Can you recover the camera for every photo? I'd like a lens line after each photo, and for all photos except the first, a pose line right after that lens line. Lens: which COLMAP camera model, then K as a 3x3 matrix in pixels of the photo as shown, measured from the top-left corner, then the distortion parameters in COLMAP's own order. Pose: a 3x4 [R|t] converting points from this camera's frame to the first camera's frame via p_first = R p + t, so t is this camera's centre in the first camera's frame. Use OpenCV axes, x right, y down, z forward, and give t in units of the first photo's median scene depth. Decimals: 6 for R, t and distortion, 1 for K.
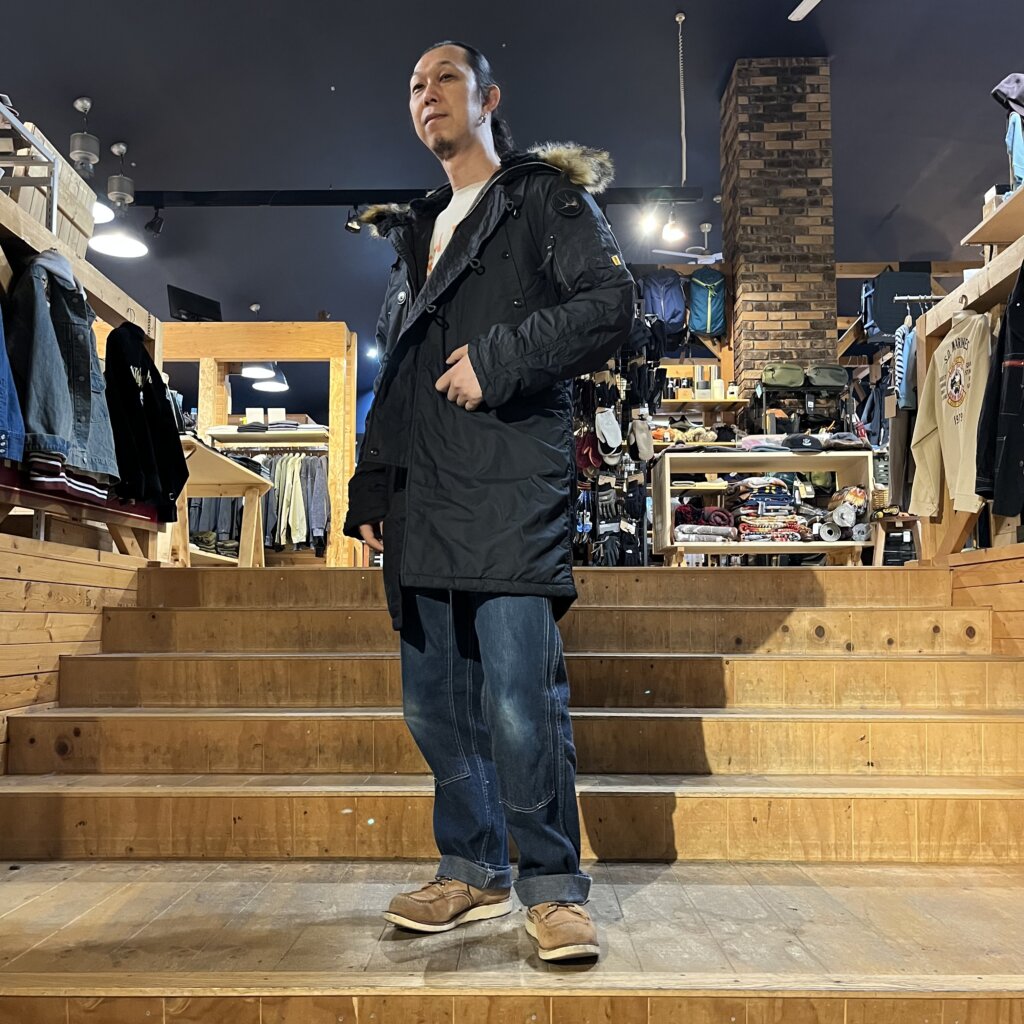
lens RADIAL K [[1046.2, 0, 509.5], [0, 1046.2, 529.7], [0, 0, 1]] dist [0.020327, -0.004450]
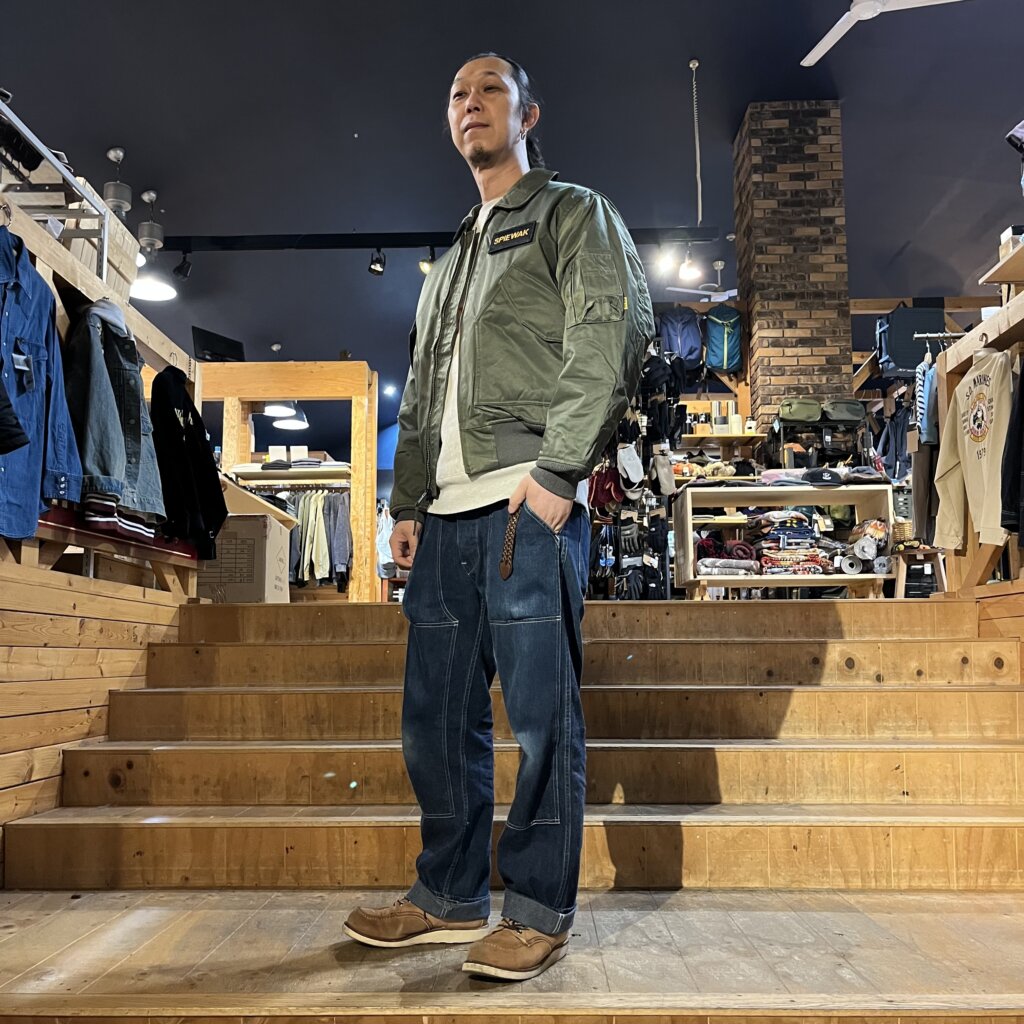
lens RADIAL K [[1048.0, 0, 508.3], [0, 1048.0, 528.4], [0, 0, 1]] dist [0.014273, 0.007491]
pose [[0.999922, -0.006643, -0.010618, -0.013256], [0.006277, 0.999400, -0.034063, -0.000529], [0.010838, 0.033994, 0.999363, -0.014628]]
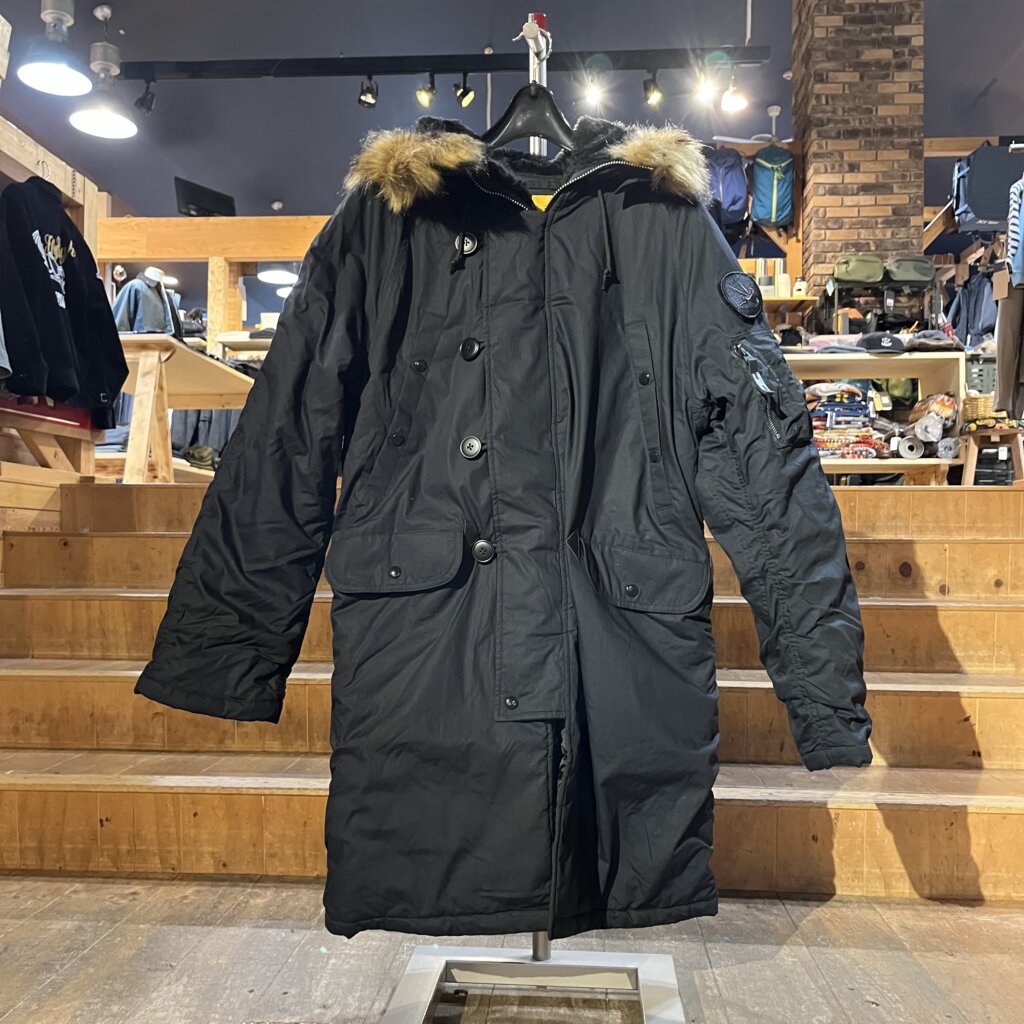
lens RADIAL K [[1048.0, 0, 508.3], [0, 1048.0, 528.4], [0, 0, 1]] dist [0.014273, 0.007491]
pose [[0.998311, 0.006969, -0.057673, 0.027061], [-0.002763, 0.997351, 0.072689, 0.006354], [0.058027, -0.072407, 0.995686, 0.120356]]
